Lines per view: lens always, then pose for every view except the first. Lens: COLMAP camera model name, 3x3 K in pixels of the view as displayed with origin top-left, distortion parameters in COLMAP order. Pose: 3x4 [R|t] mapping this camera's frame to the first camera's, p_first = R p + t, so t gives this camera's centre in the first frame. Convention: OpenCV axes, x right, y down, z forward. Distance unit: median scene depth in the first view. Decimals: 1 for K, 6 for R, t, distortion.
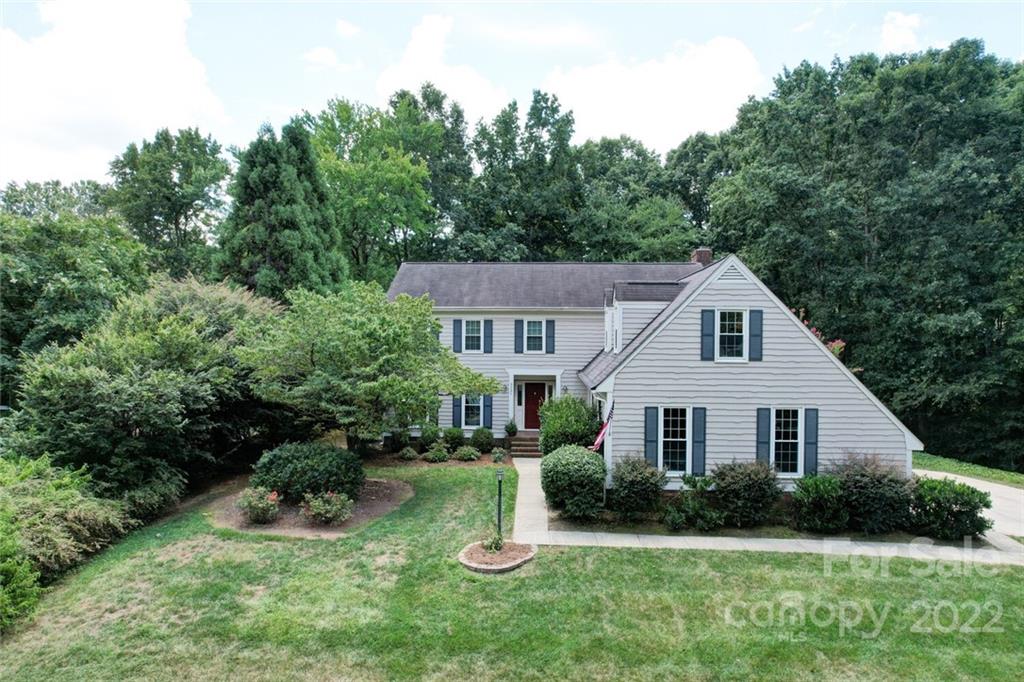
lens RADIAL K [[646.6, 0, 511.9], [0, 646.6, 339.5], [0, 0, 1]] dist [-0.064249, 0.057459]
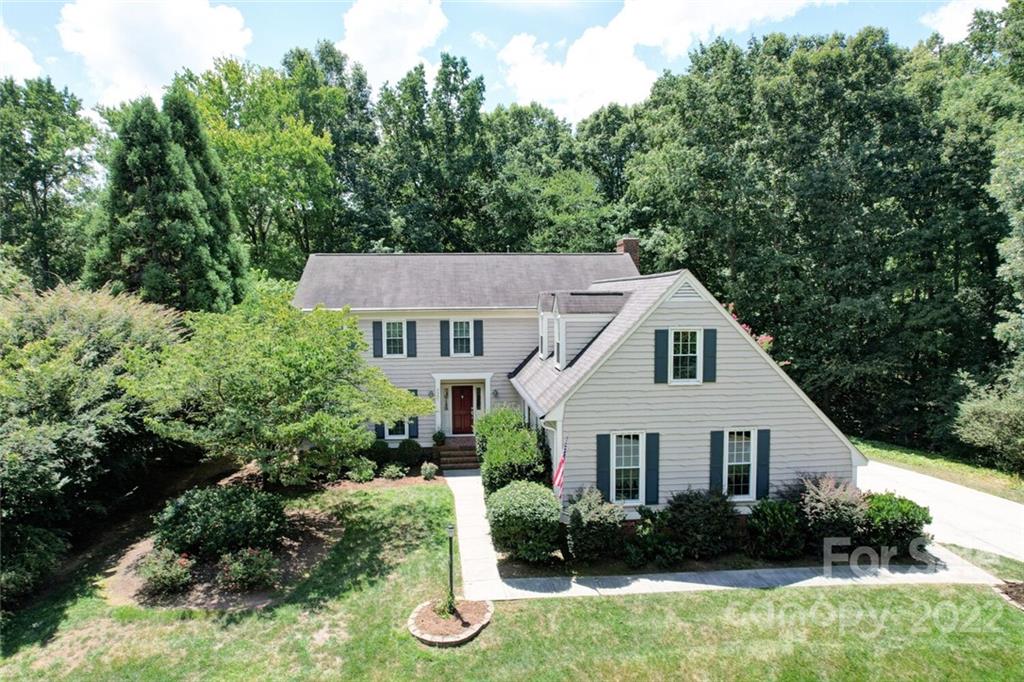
lens RADIAL K [[646.6, 0, 509.9], [0, 646.6, 337.3], [0, 0, 1]] dist [-0.064249, 0.057459]
pose [[0.988395, -0.024432, 0.149926, -0.036657], [0.014907, 0.997817, 0.064332, -0.065233], [-0.151171, -0.061350, 0.986602, 0.066853]]
